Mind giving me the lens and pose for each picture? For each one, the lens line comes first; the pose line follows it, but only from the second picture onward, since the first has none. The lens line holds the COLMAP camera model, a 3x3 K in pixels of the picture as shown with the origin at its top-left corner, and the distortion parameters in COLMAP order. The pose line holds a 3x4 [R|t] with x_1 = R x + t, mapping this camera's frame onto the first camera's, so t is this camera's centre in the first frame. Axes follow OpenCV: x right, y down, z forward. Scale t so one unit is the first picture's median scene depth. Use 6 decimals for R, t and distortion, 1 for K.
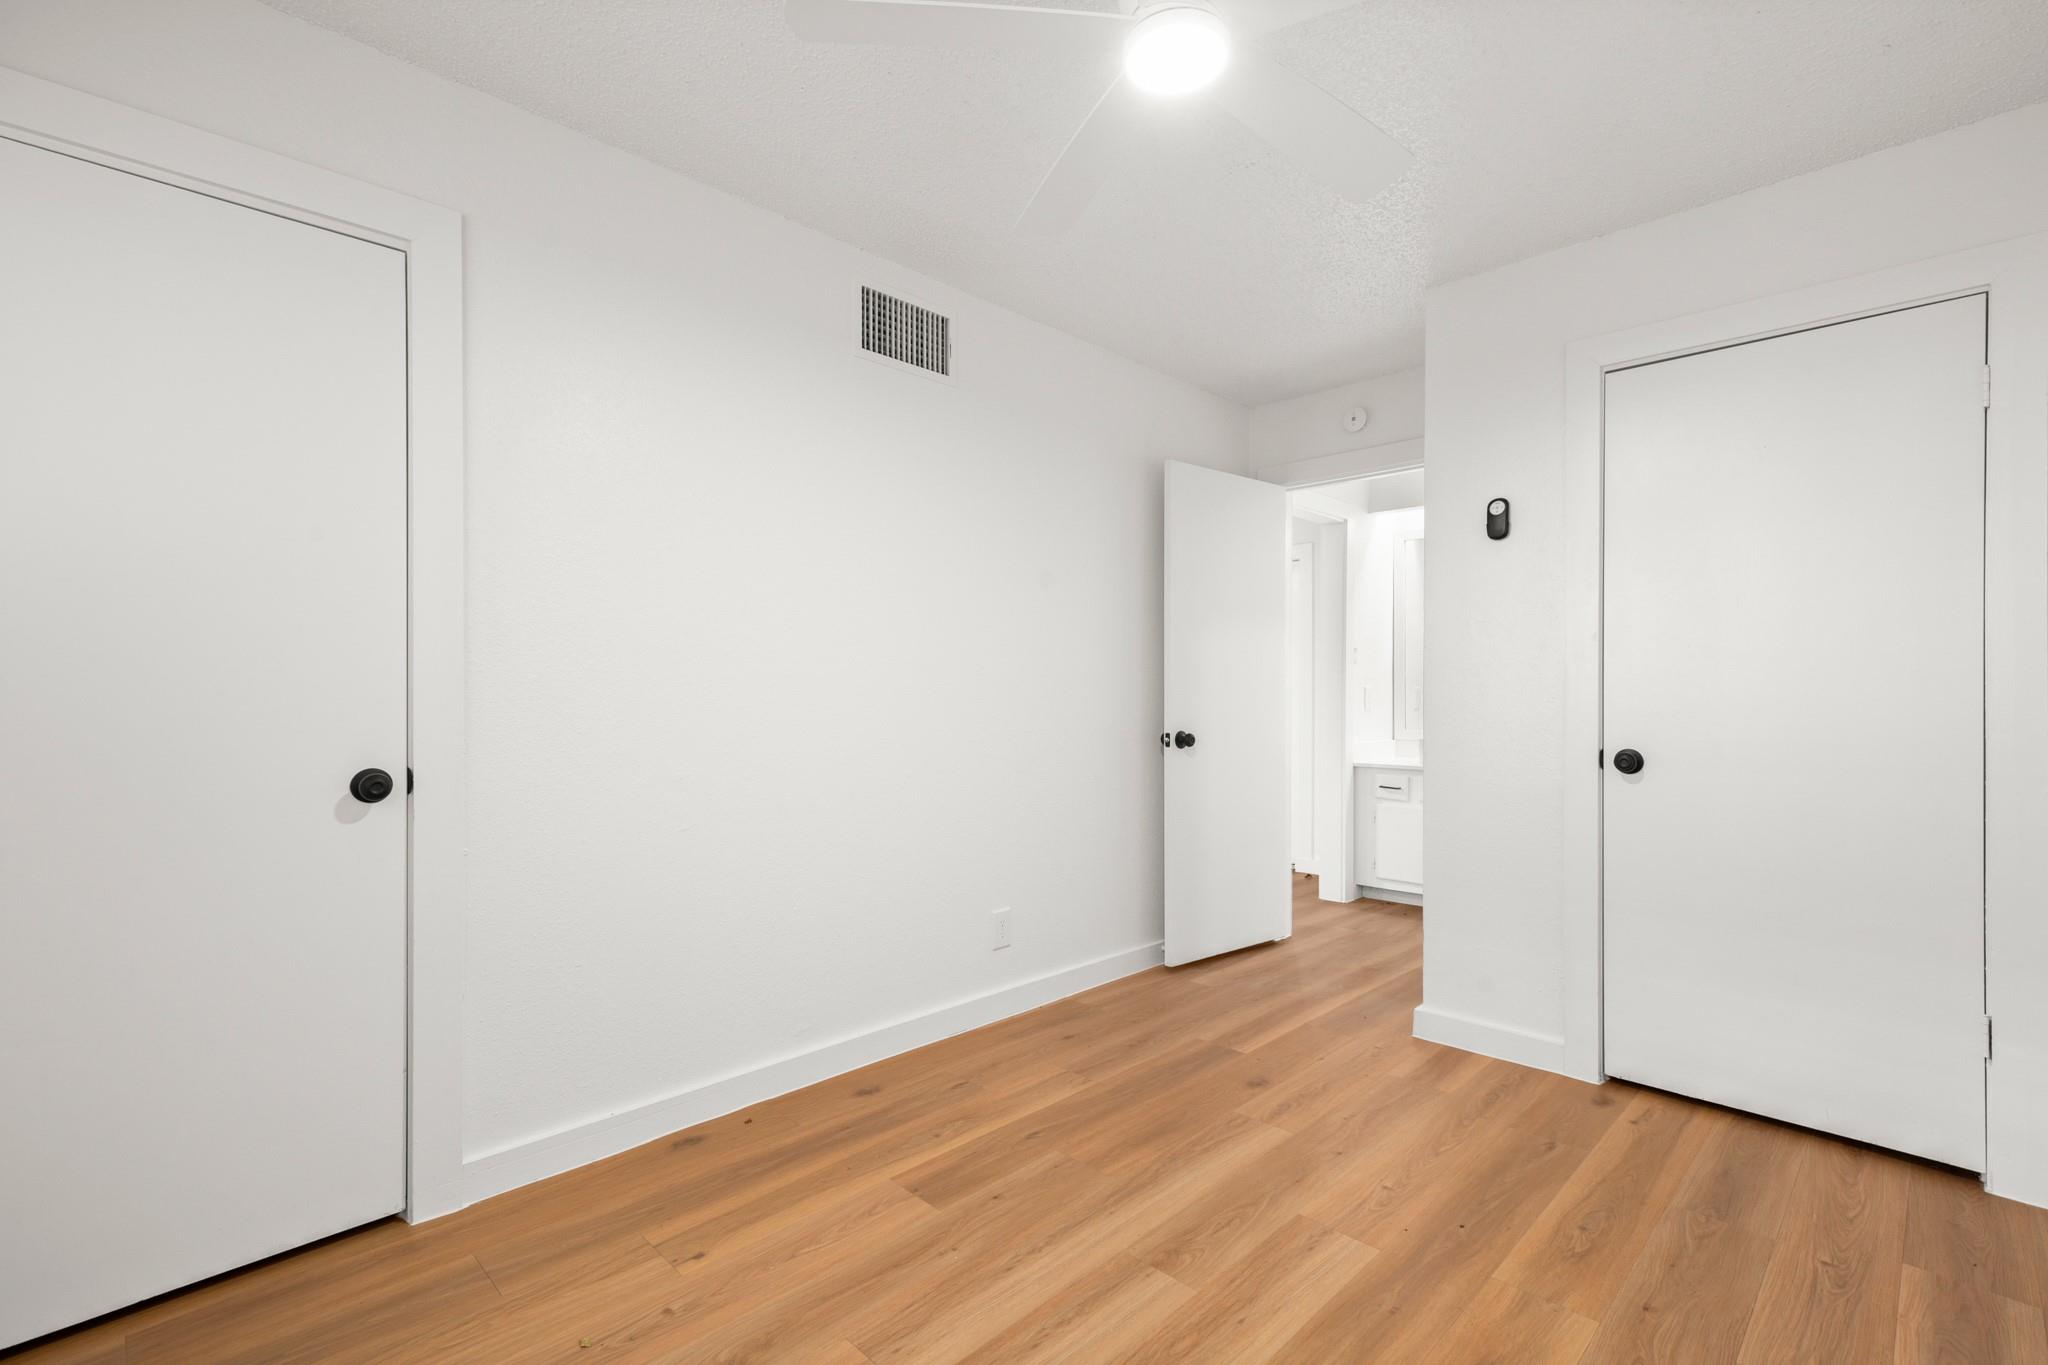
lens RADIAL K [[943.1, 0, 1008.8], [0, 943.1, 686.5], [0, 0, 1]] dist [0.020347, -0.000060]
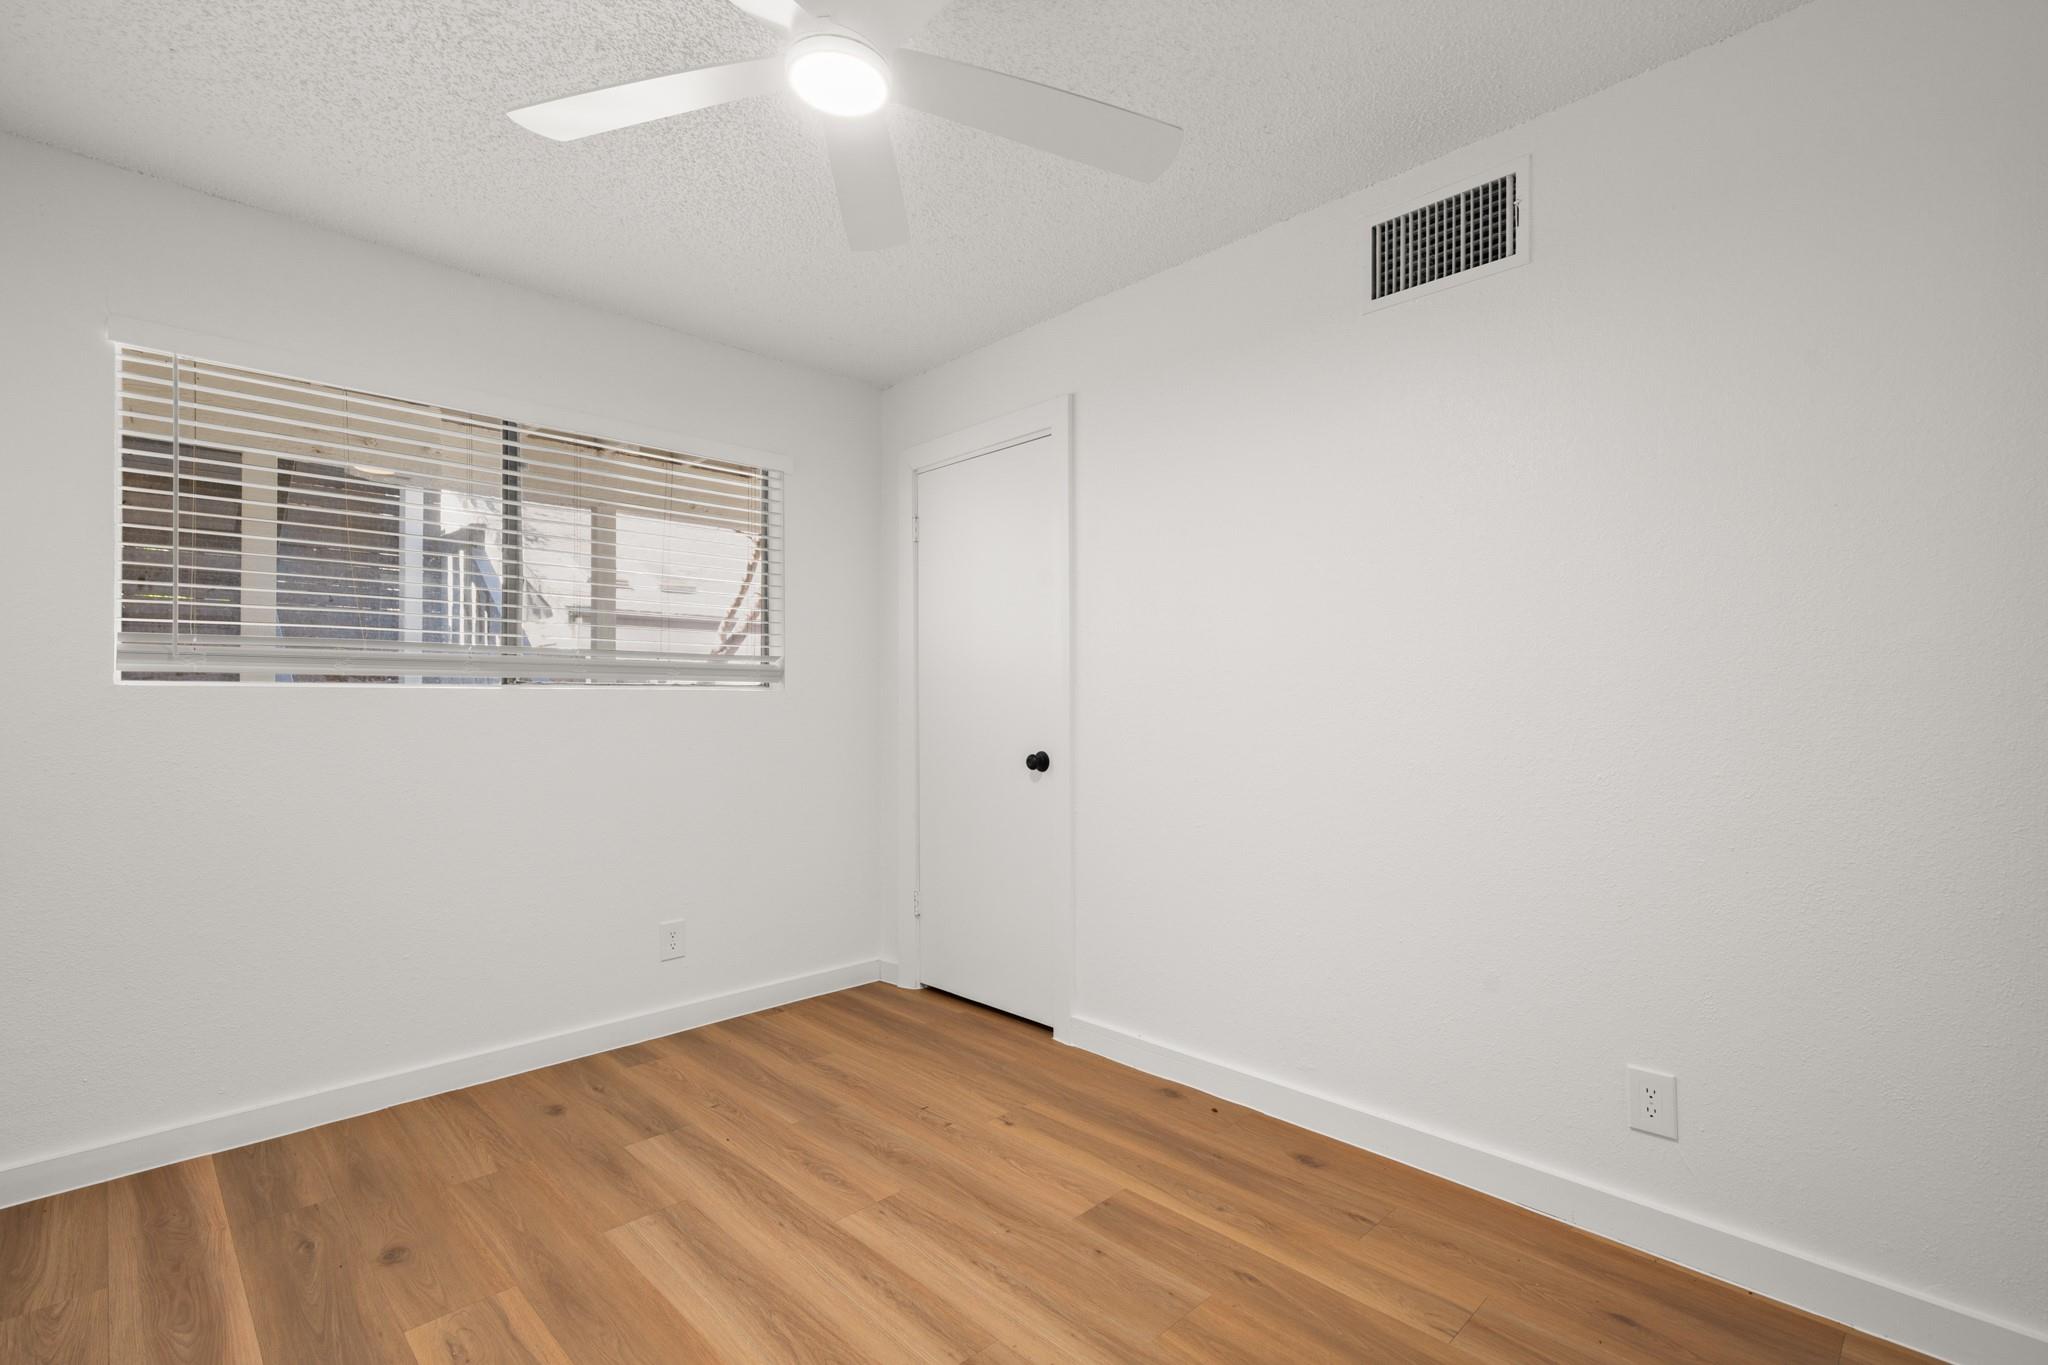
lens RADIAL K [[943.1, 0, 1068.4], [0, 943.1, 695.6], [0, 0, 1]] dist [0.020347, -0.000060]
pose [[0.010229, -0.009123, -0.999906, 0.847477], [0.005012, 0.999946, -0.009072, 0.002213], [0.999935, -0.004919, 0.010274, 0.887147]]
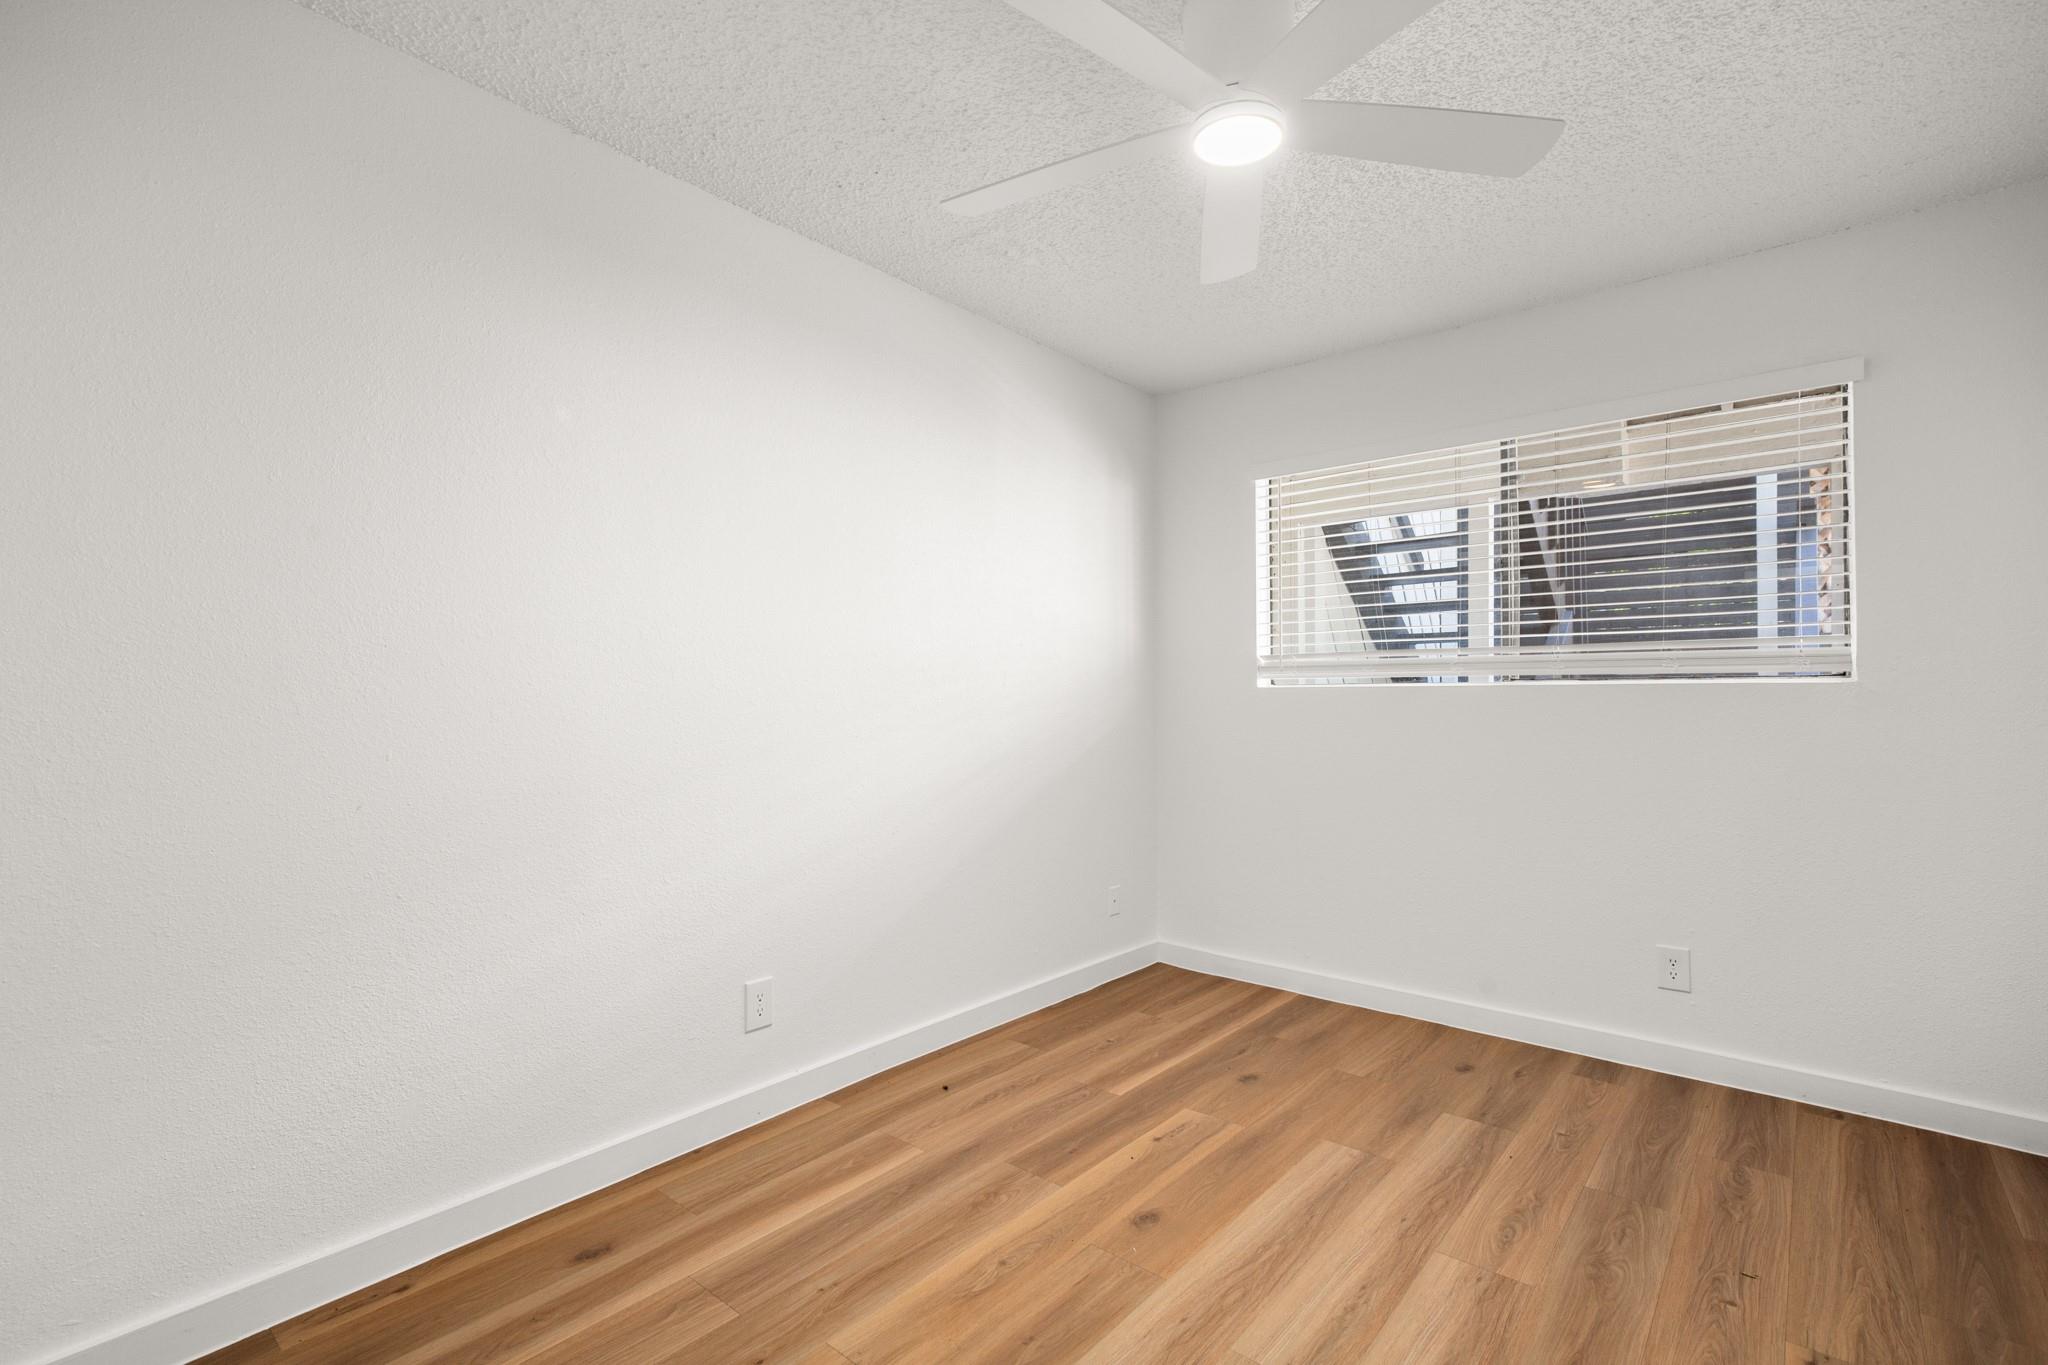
lens RADIAL K [[943.1, 0, 1027.9], [0, 943.1, 688.7], [0, 0, 1]] dist [0.020347, -0.000060]
pose [[-0.995553, -0.008819, -0.093793, 0.380329], [-0.007657, 0.999889, -0.012751, 0.005238], [0.093895, -0.011976, -0.995510, 1.494668]]
